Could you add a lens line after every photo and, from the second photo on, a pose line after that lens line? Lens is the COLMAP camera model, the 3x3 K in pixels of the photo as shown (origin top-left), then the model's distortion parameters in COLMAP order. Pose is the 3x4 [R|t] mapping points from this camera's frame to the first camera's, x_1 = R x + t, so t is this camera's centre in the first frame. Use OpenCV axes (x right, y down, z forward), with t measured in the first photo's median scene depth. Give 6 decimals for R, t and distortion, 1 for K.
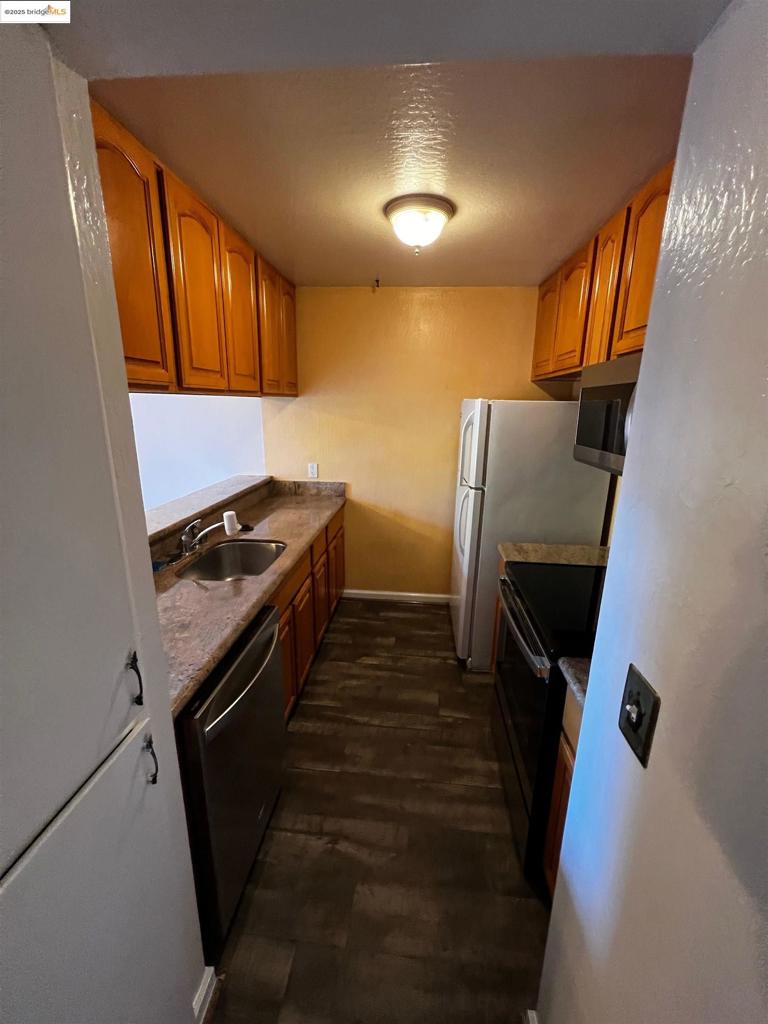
lens RADIAL K [[411.7, 0, 384.3], [0, 411.7, 508.5], [0, 0, 1]] dist [-0.001809, -0.000100]
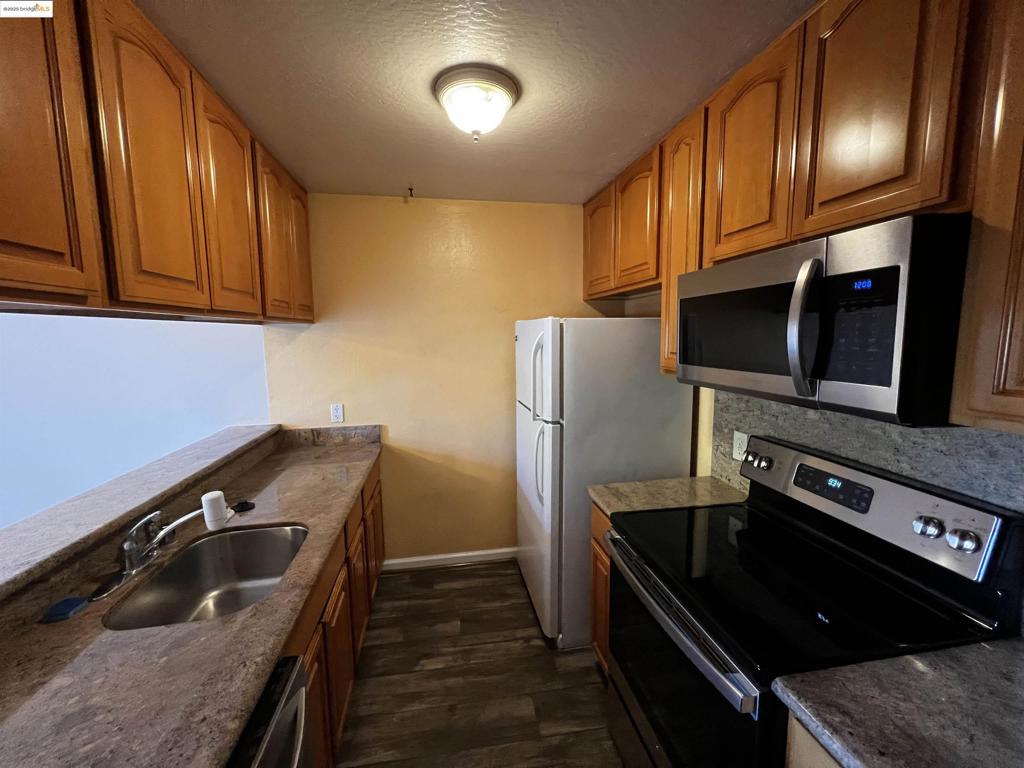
lens RADIAL K [[411.7, 0, 507.2], [0, 411.7, 382.0], [0, 0, 1]] dist [-0.001809, -0.000100]
pose [[0.967701, -0.057404, 0.245478, -0.066696], [0.089337, 0.988625, -0.120993, -0.037053], [-0.235741, 0.139016, 0.961822, 0.211735]]
